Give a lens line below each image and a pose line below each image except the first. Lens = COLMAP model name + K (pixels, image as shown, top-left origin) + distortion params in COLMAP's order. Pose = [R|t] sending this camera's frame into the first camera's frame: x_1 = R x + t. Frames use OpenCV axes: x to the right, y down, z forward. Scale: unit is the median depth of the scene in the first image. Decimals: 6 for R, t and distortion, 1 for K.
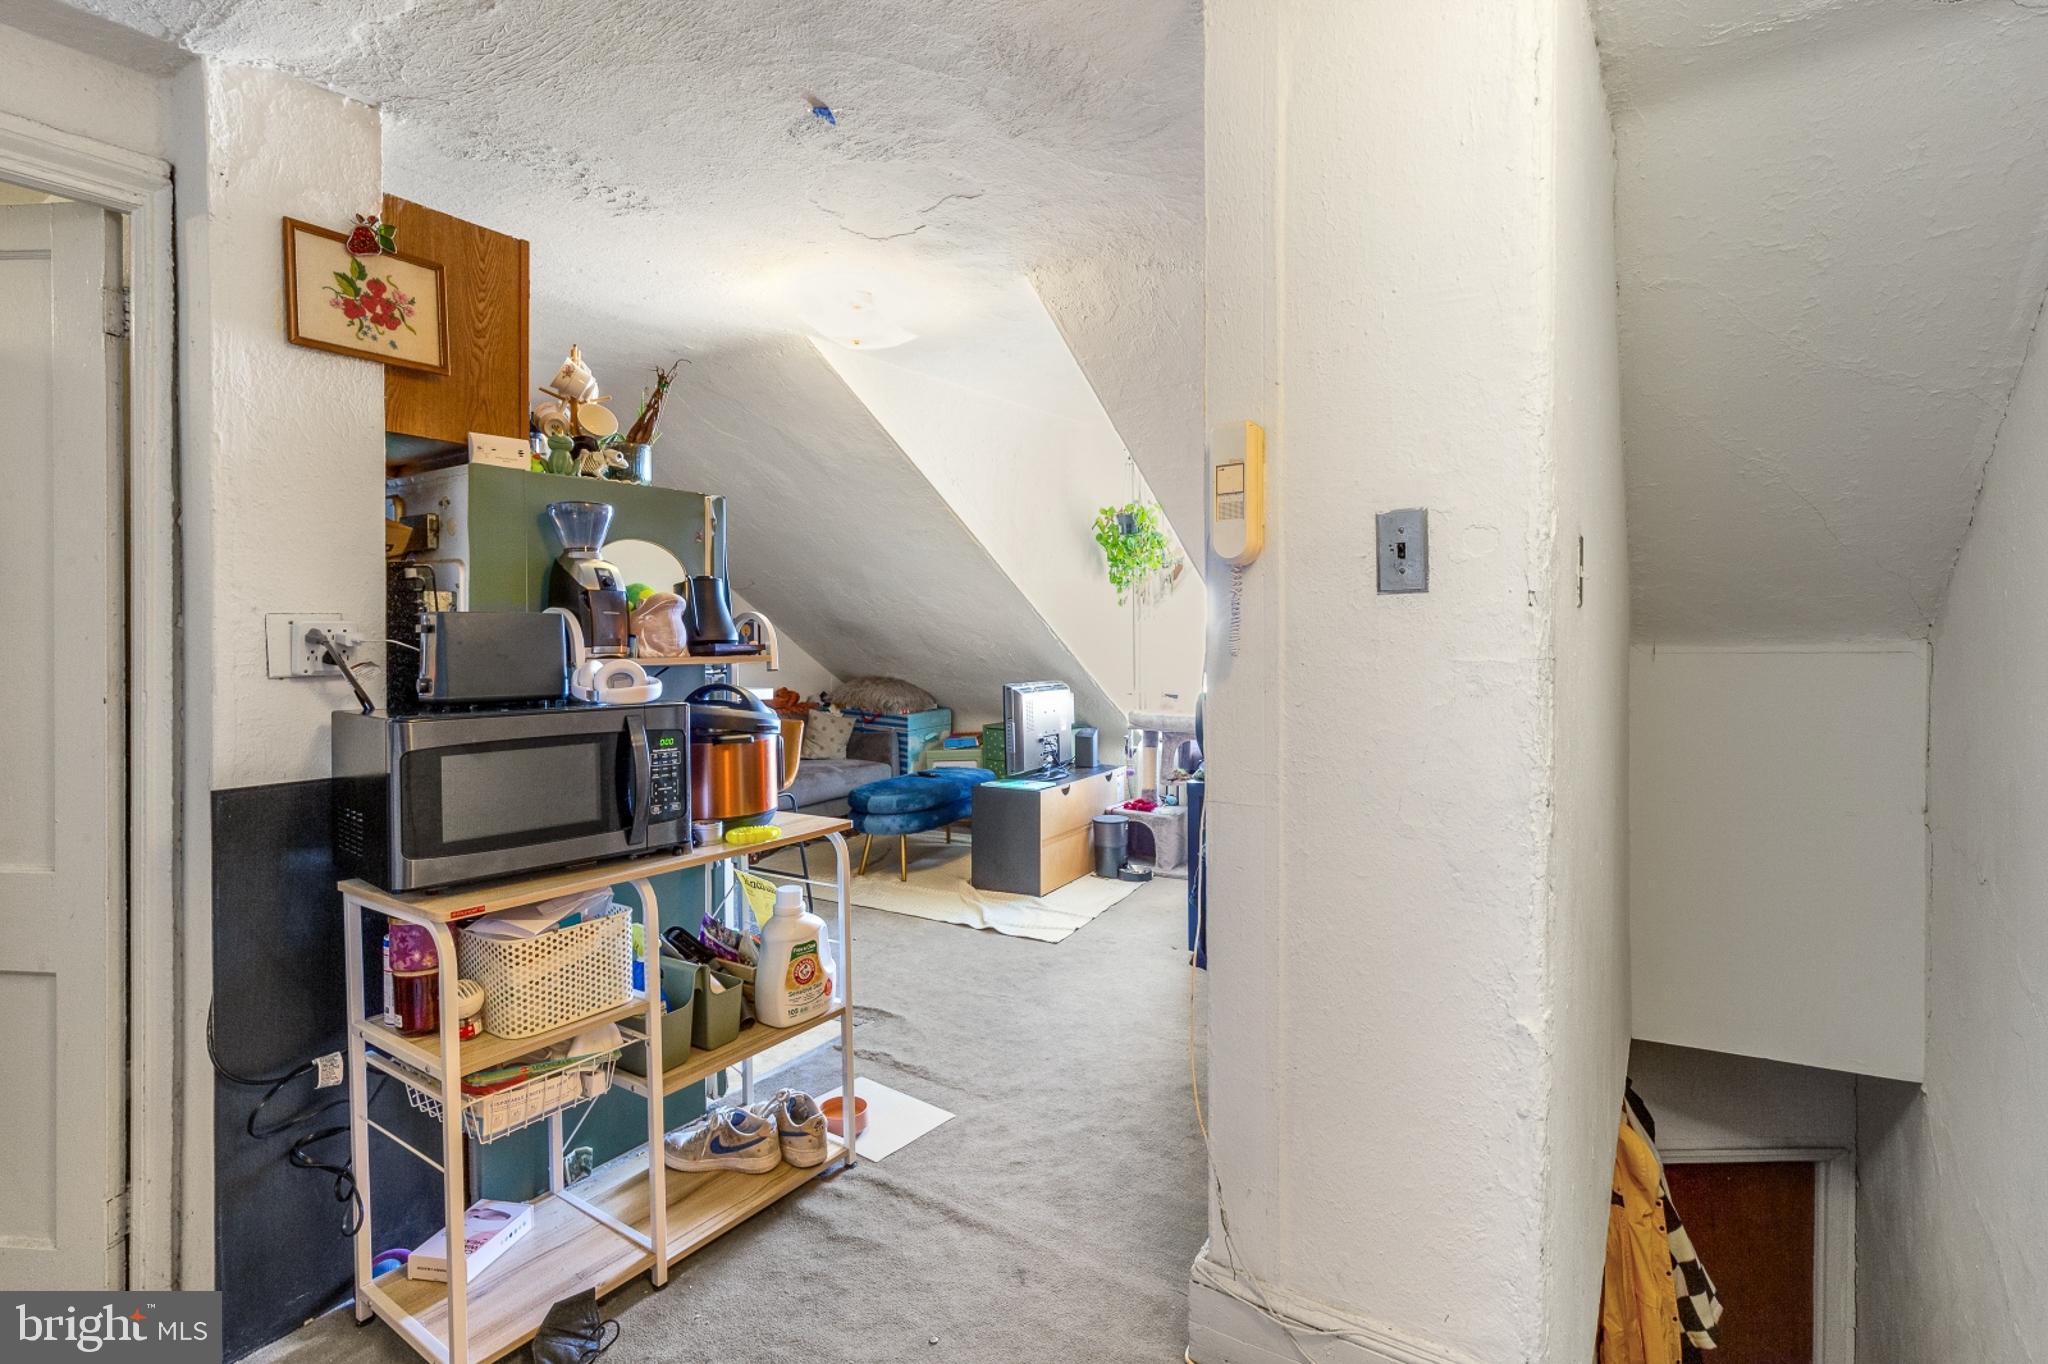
lens RADIAL K [[934.9, 0, 1024.0], [0, 934.9, 667.3], [0, 0, 1]] dist [-0.000153, -0.000061]
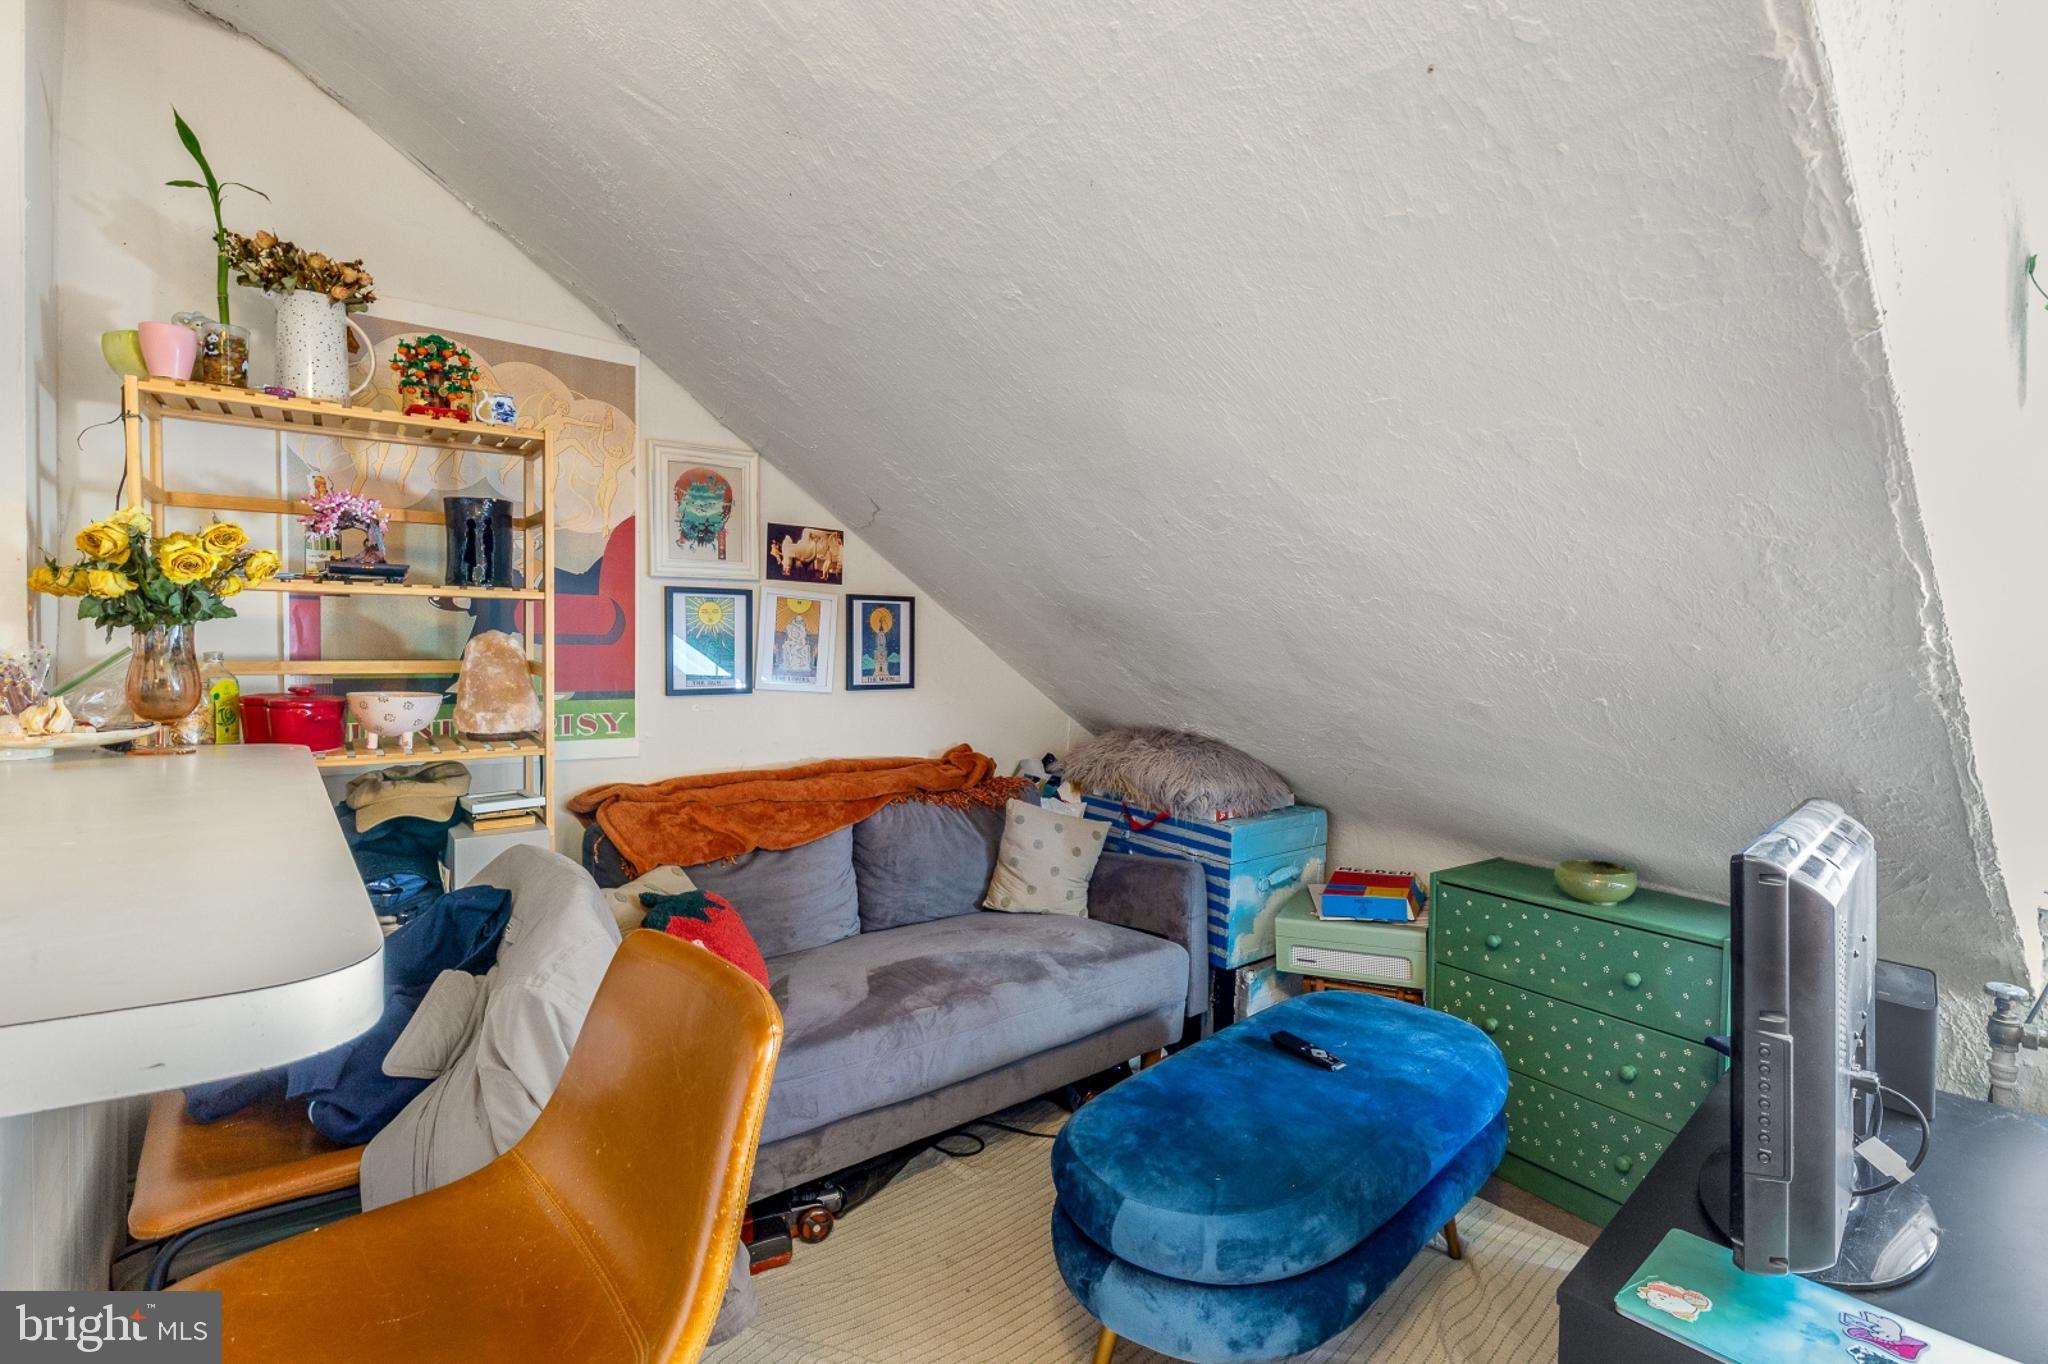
lens RADIAL K [[934.9, 0, 1031.0], [0, 934.9, 677.7], [0, 0, 1]] dist [-0.000153, -0.000061]
pose [[0.955283, 0.024532, -0.294675, -0.087200], [-0.026262, 0.999653, -0.001915, -0.012525], [0.294526, 0.009568, 0.955596, 0.565966]]
